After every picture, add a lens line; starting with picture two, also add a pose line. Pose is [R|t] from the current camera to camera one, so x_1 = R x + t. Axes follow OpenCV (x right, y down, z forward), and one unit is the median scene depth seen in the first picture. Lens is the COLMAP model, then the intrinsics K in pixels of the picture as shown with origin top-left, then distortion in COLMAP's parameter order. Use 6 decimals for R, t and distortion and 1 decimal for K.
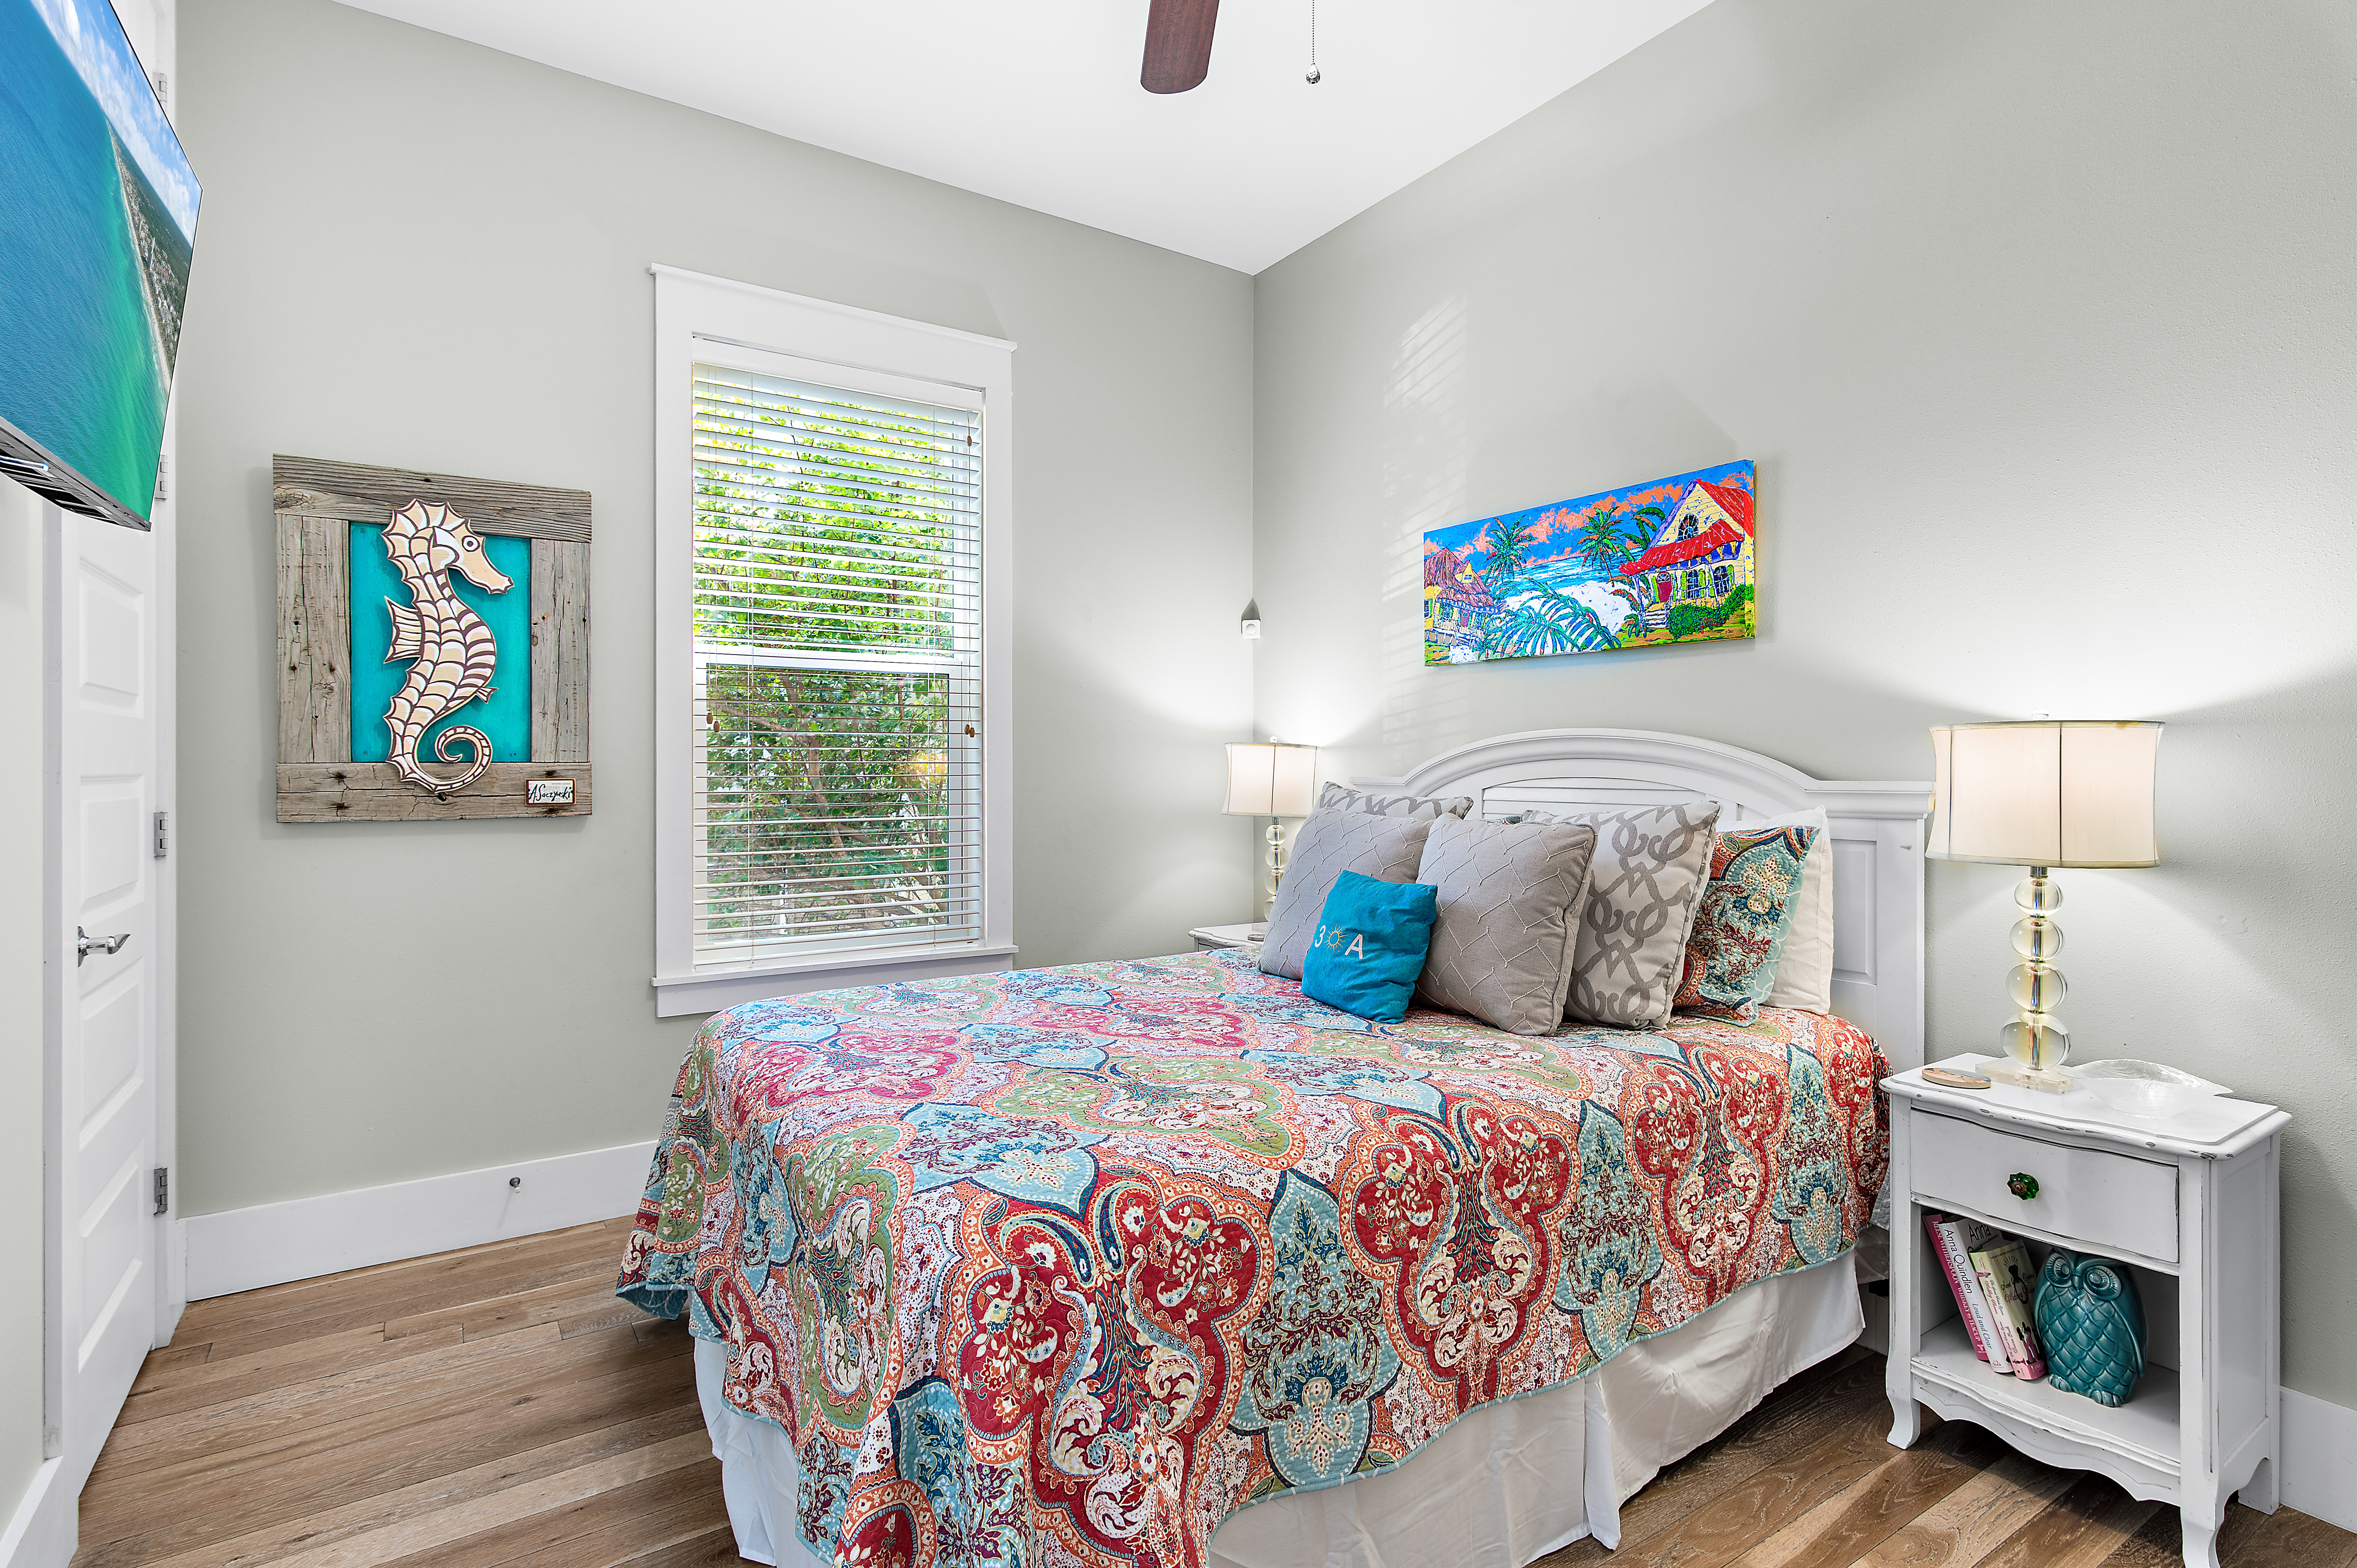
lens RADIAL K [[1168.1, 0, 1187.0], [0, 1168.1, 745.4], [0, 0, 1]] dist [0.003165, 0.000616]
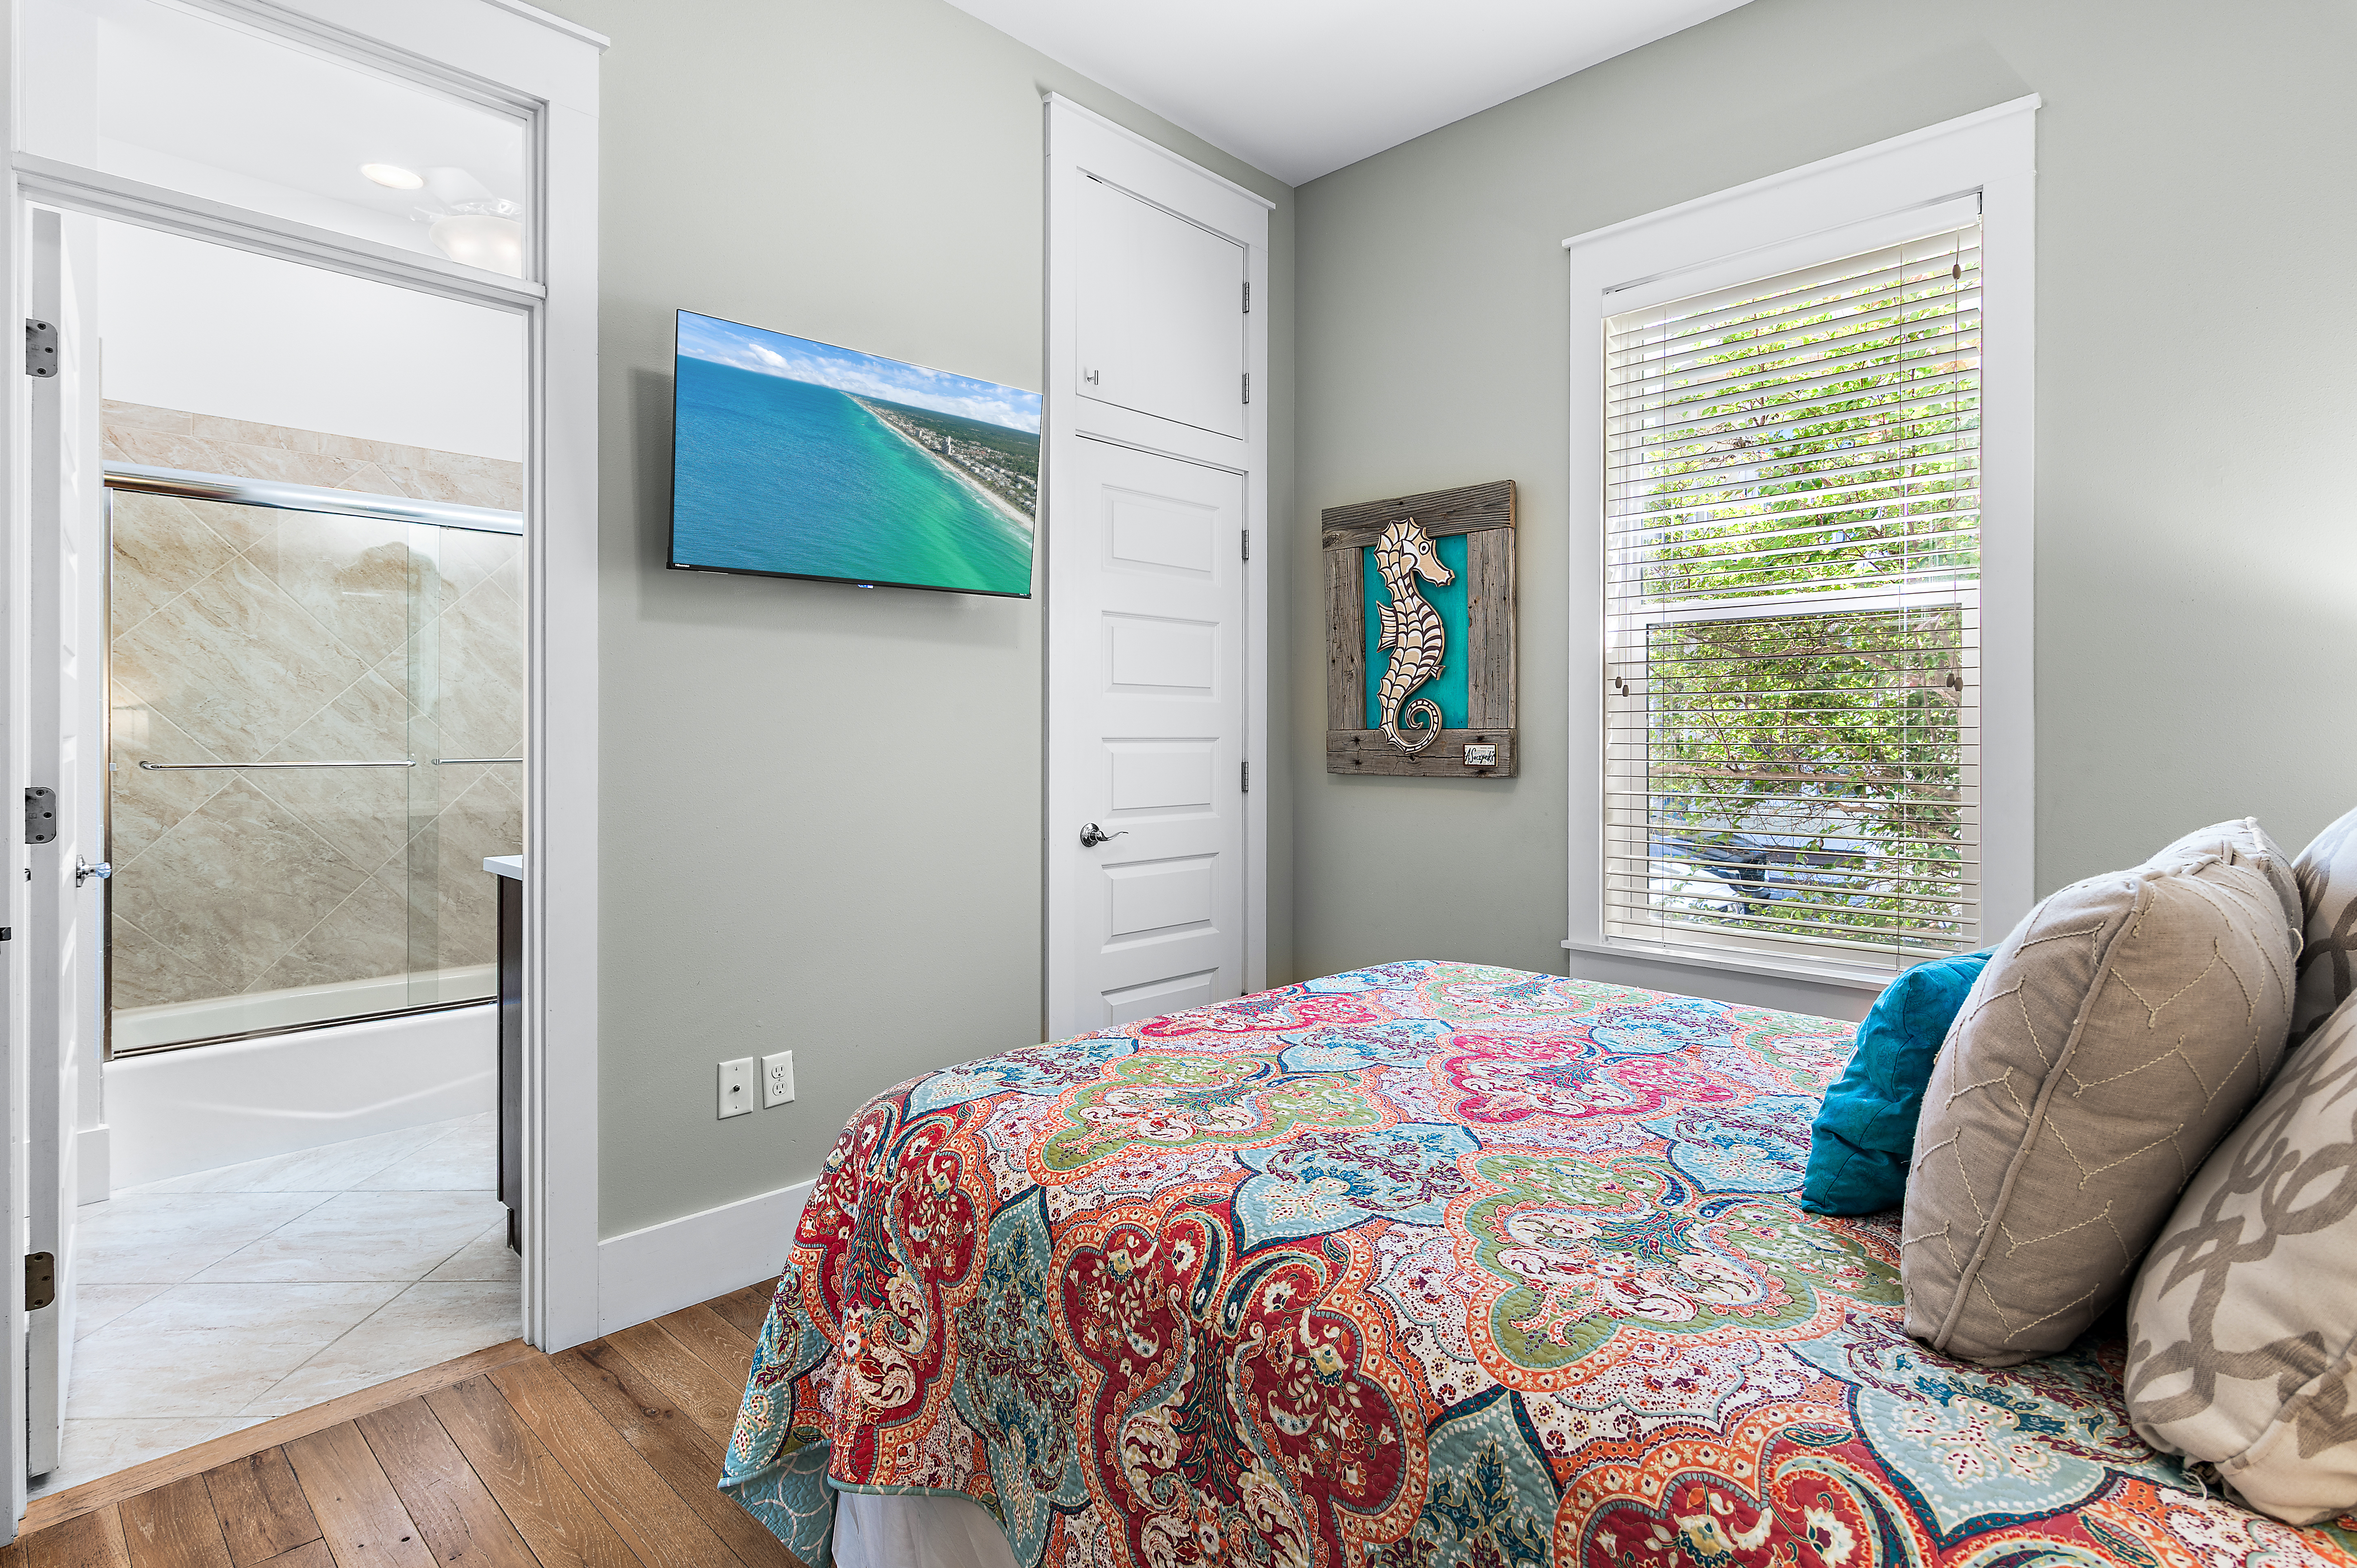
lens RADIAL K [[1194.8, 0, 1188.9], [0, 1194.8, 718.3], [0, 0, 1]] dist [0.002638, 0.001191]
pose [[0.209287, -0.011523, -0.977786, 0.556623], [0.015857, 0.999839, -0.008389, 0.010262], [0.977726, -0.013749, 0.209436, 0.515633]]
